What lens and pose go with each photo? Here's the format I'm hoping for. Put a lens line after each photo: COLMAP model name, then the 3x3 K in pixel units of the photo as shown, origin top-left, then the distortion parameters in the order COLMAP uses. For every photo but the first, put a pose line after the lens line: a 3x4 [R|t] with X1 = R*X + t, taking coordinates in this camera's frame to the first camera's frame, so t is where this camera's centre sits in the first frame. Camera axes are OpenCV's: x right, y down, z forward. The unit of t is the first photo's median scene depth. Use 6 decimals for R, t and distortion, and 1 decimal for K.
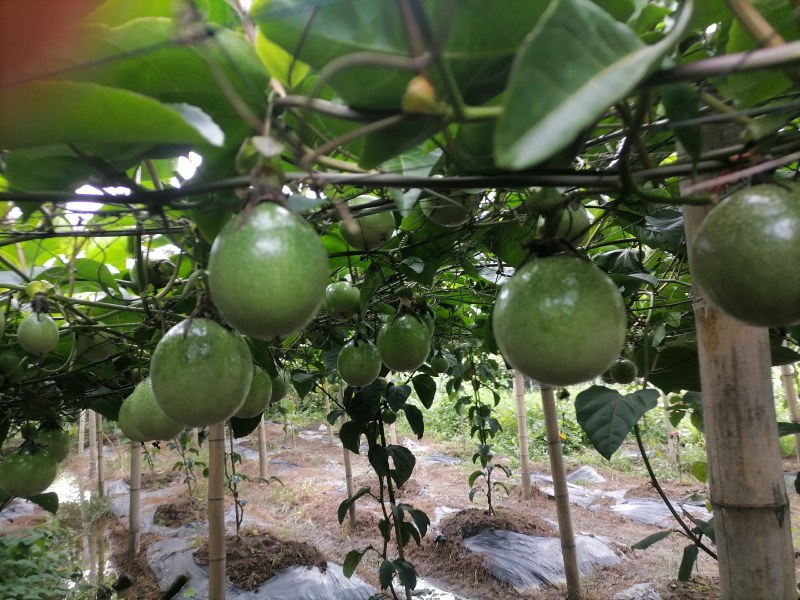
lens RADIAL K [[621.2, 0, 395.7], [0, 621.2, 300.9], [0, 0, 1]] dist [0.038063, 0.011005]
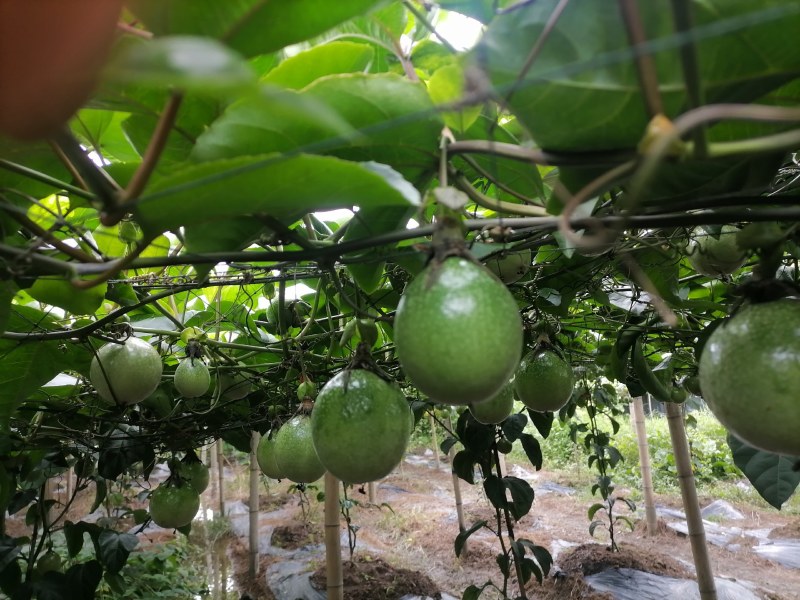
lens RADIAL K [[621.2, 0, 392.0], [0, 621.2, 302.3], [0, 0, 1]] dist [0.038063, 0.011005]
pose [[0.985707, -0.029489, -0.165865, -0.010954], [0.023704, 0.999043, -0.036753, -0.004546], [0.166790, 0.032296, 0.985463, 0.005676]]
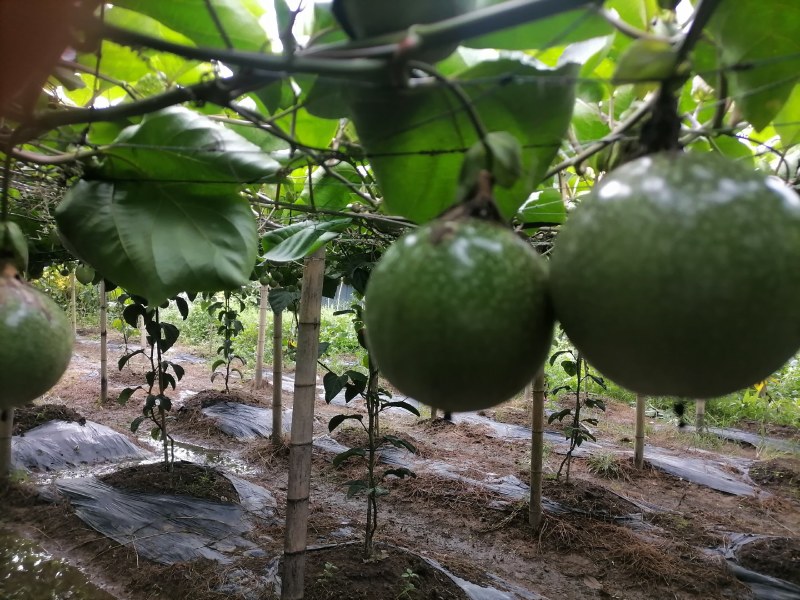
lens RADIAL K [[621.2, 0, 403.9], [0, 621.2, 307.4], [0, 0, 1]] dist [0.038063, 0.011005]
pose [[0.914902, 0.105352, 0.389685, -0.046073], [-0.155138, 0.982971, 0.098486, -0.027952], [-0.372674, -0.150560, 0.915667, -0.400090]]
